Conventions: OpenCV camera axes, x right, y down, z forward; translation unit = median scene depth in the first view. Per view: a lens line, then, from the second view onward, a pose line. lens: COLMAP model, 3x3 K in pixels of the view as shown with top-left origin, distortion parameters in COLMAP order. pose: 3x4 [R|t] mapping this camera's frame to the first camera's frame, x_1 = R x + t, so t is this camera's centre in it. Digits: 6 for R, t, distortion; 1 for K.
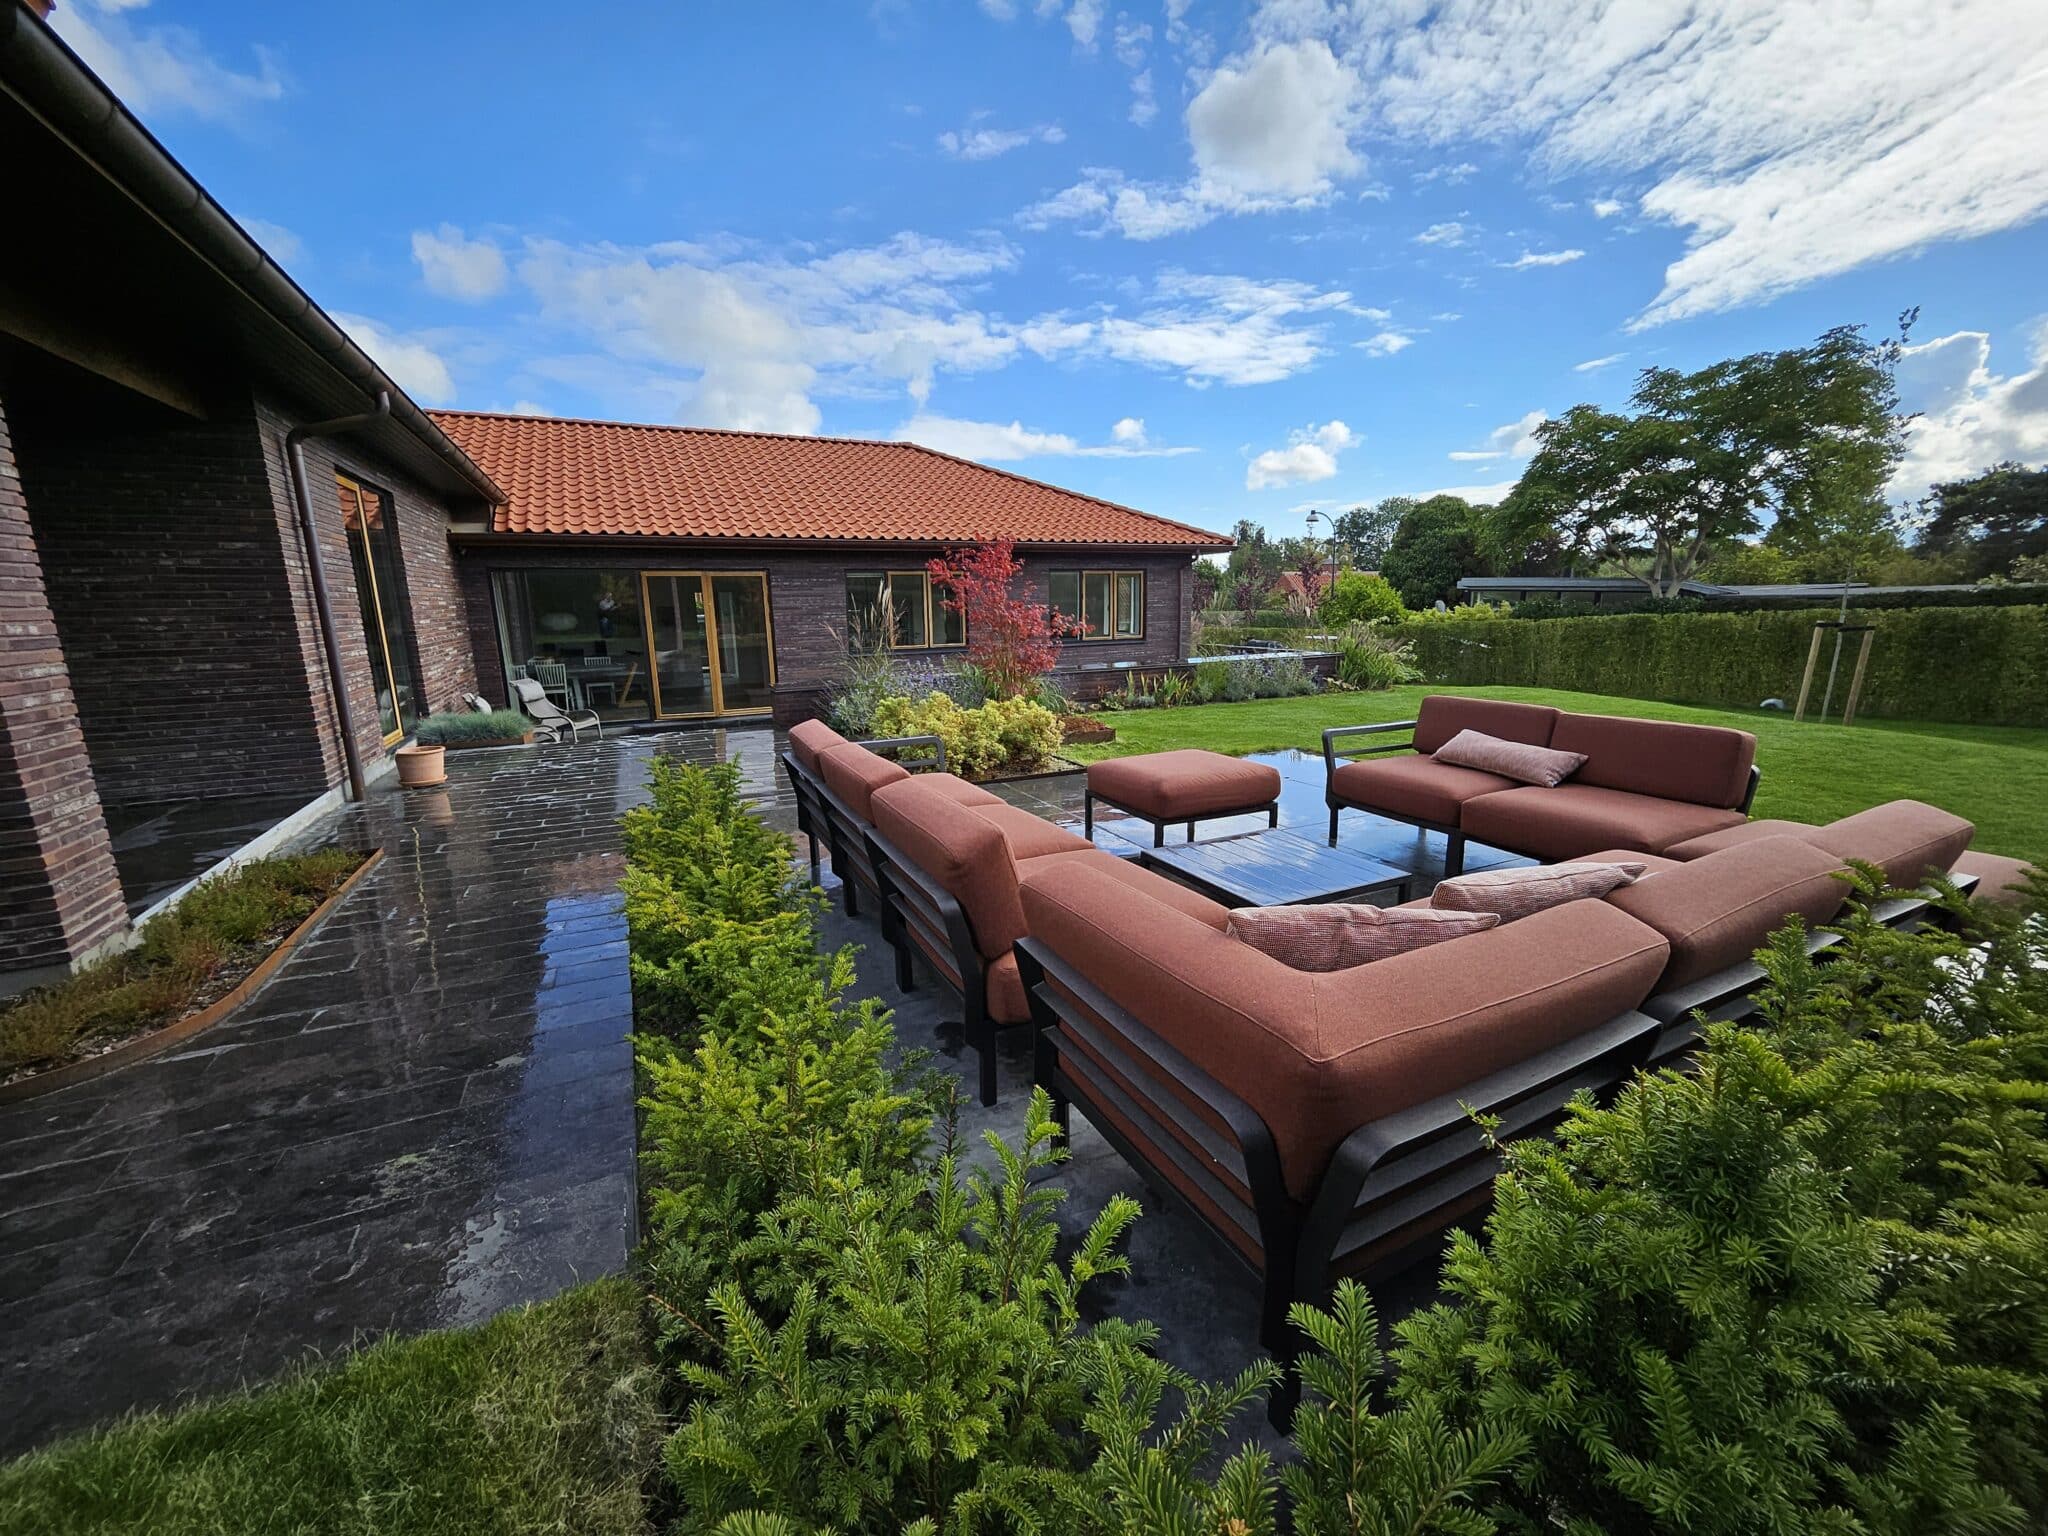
lens RADIAL K [[807.4, 0, 1022.7], [0, 807.4, 763.0], [0, 0, 1]] dist [0.003798, -0.000266]
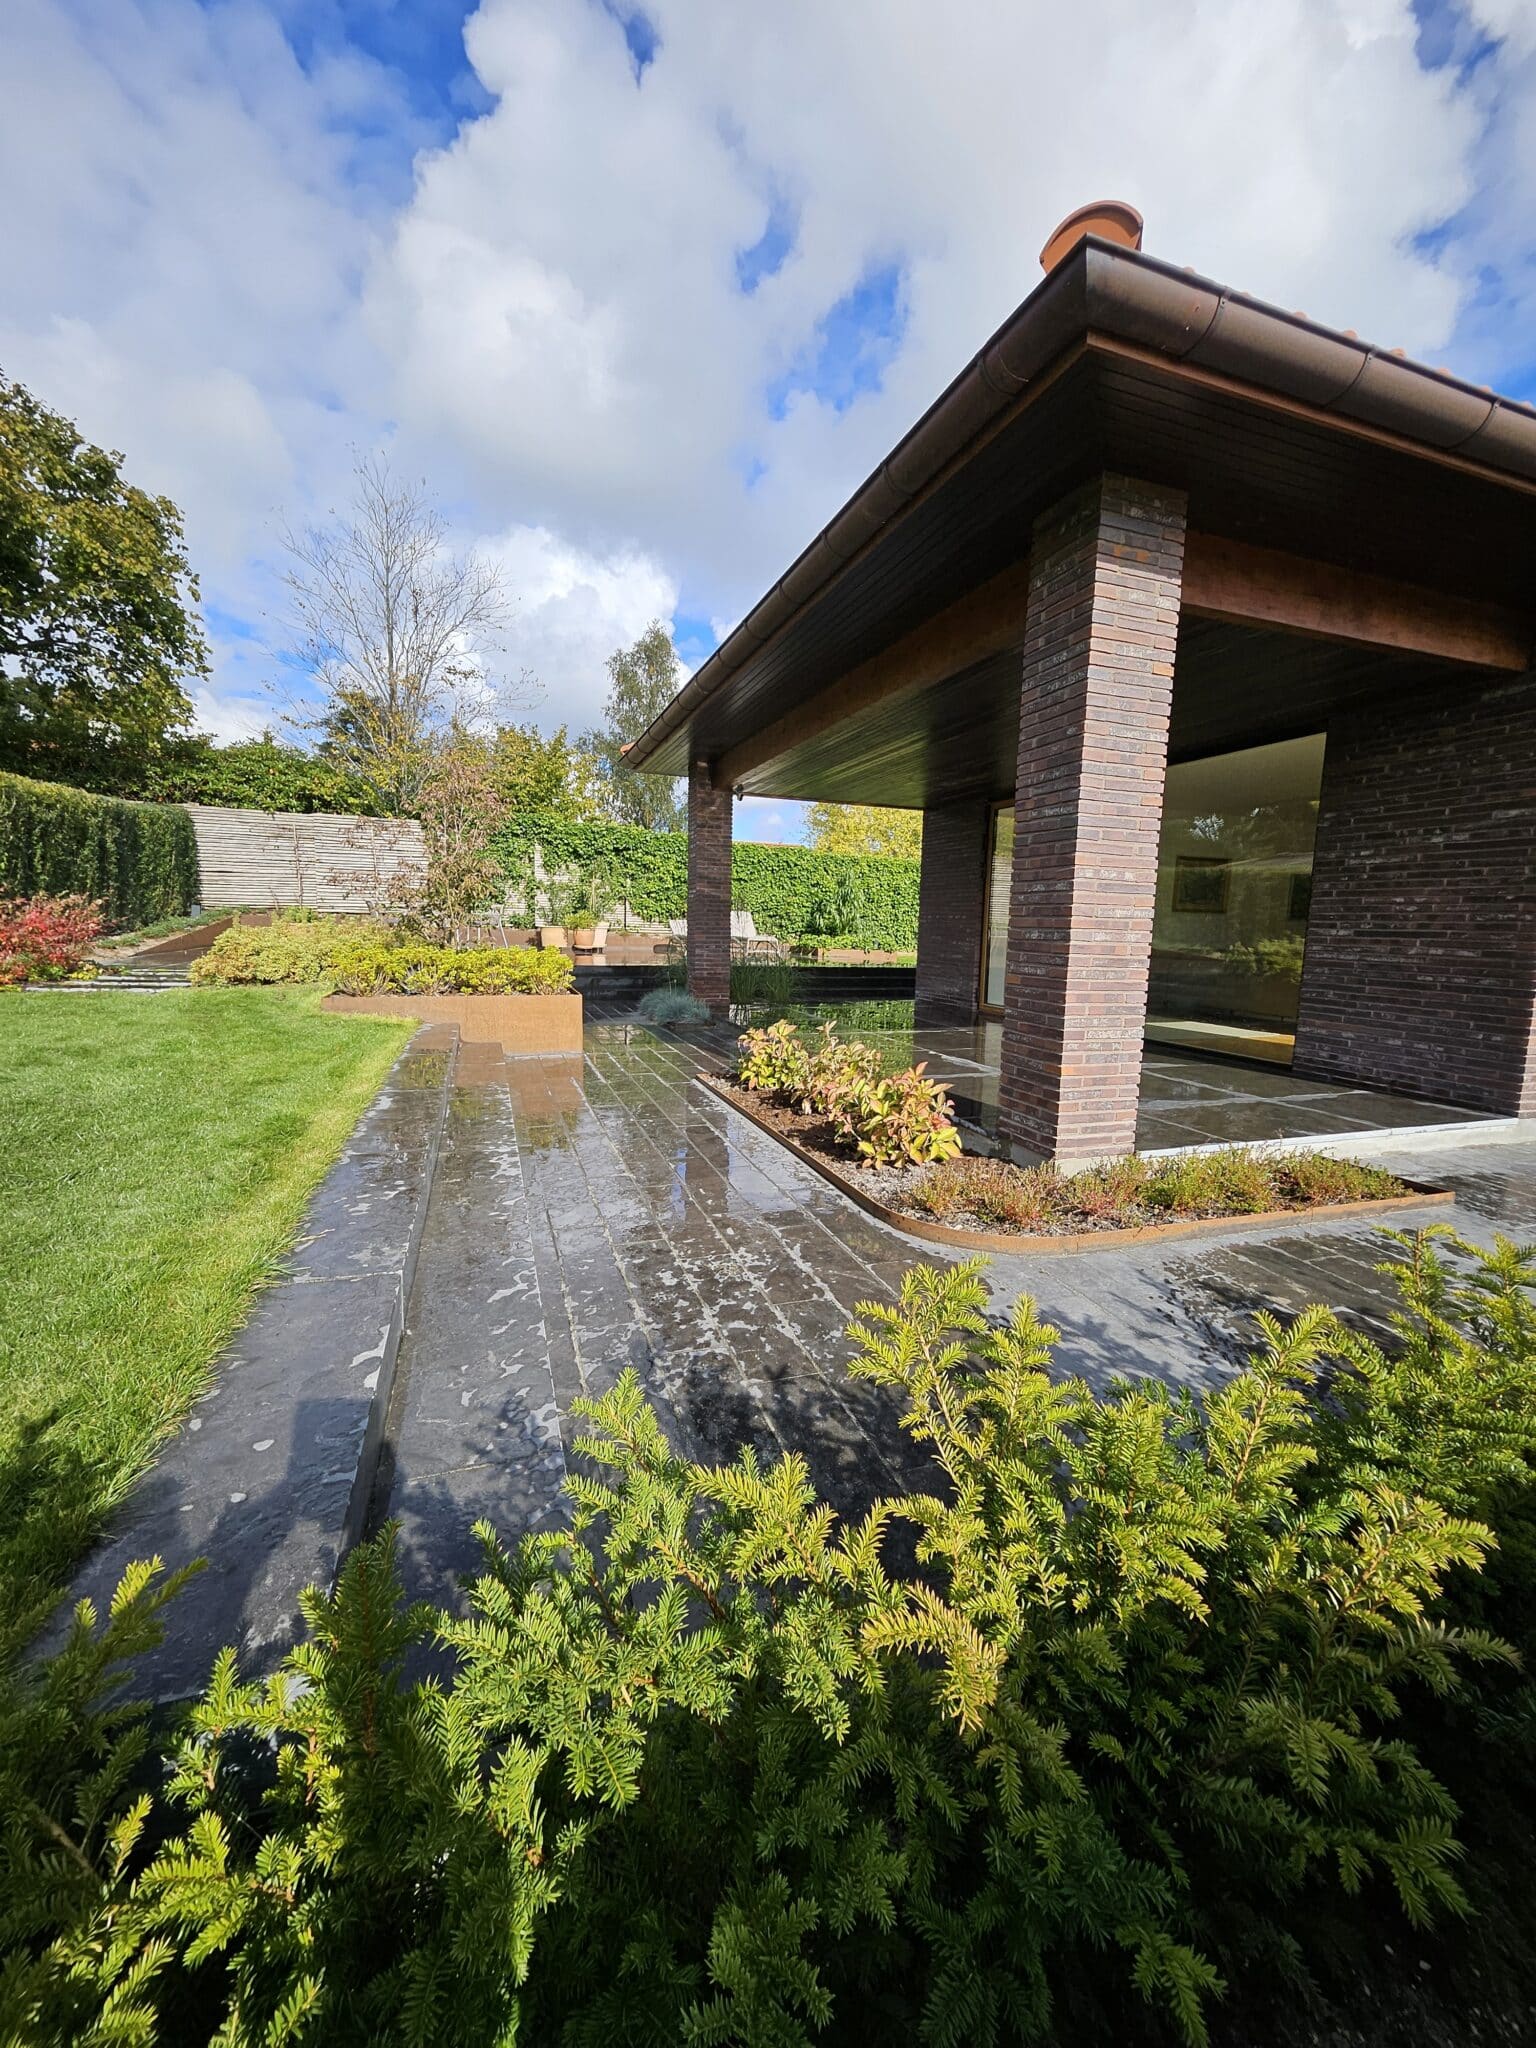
lens RADIAL K [[807.4, 0, 771.3], [0, 807.4, 1023.4], [0, 0, 1]] dist [0.003798, -0.000266]
pose [[-0.126403, 0.130803, -0.983317, -0.001698], [-0.220712, 0.962712, 0.156434, -0.003086], [0.967113, 0.236804, -0.092820, 0.064075]]
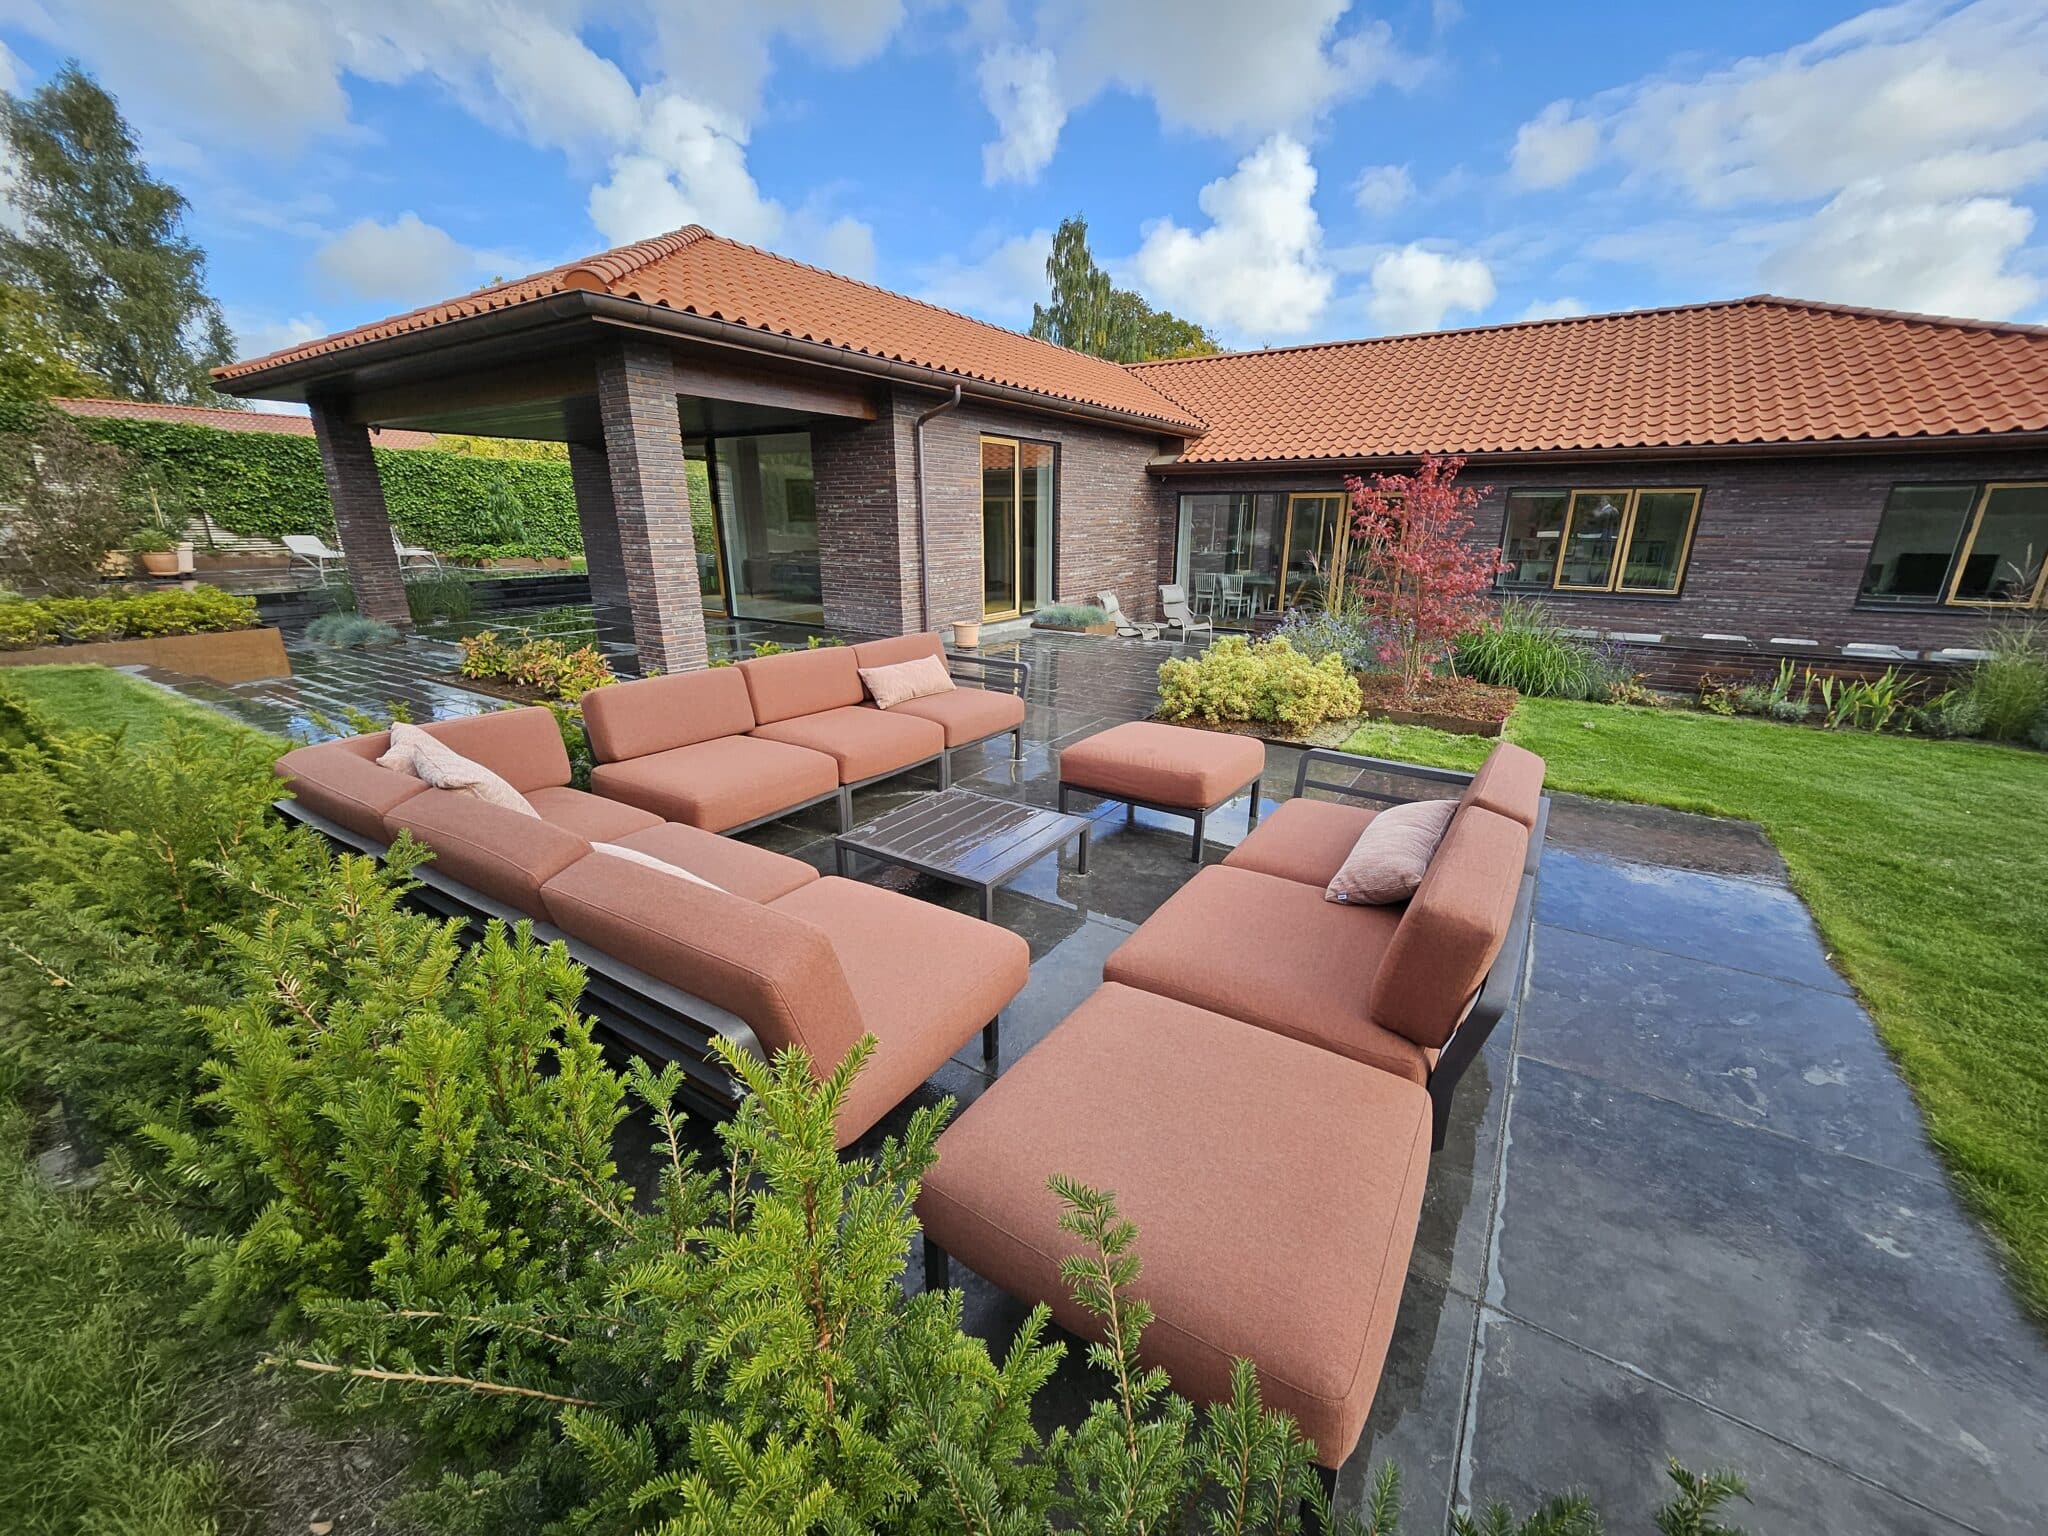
lens RADIAL K [[807.4, 0, 1015.1], [0, 807.4, 768.2], [0, 0, 1]] dist [0.003798, -0.000266]
pose [[0.489770, 0.273634, -0.827798, 0.128674], [-0.181063, 0.960694, 0.210437, -0.018828], [0.852843, 0.046818, 0.520064, 0.061817]]
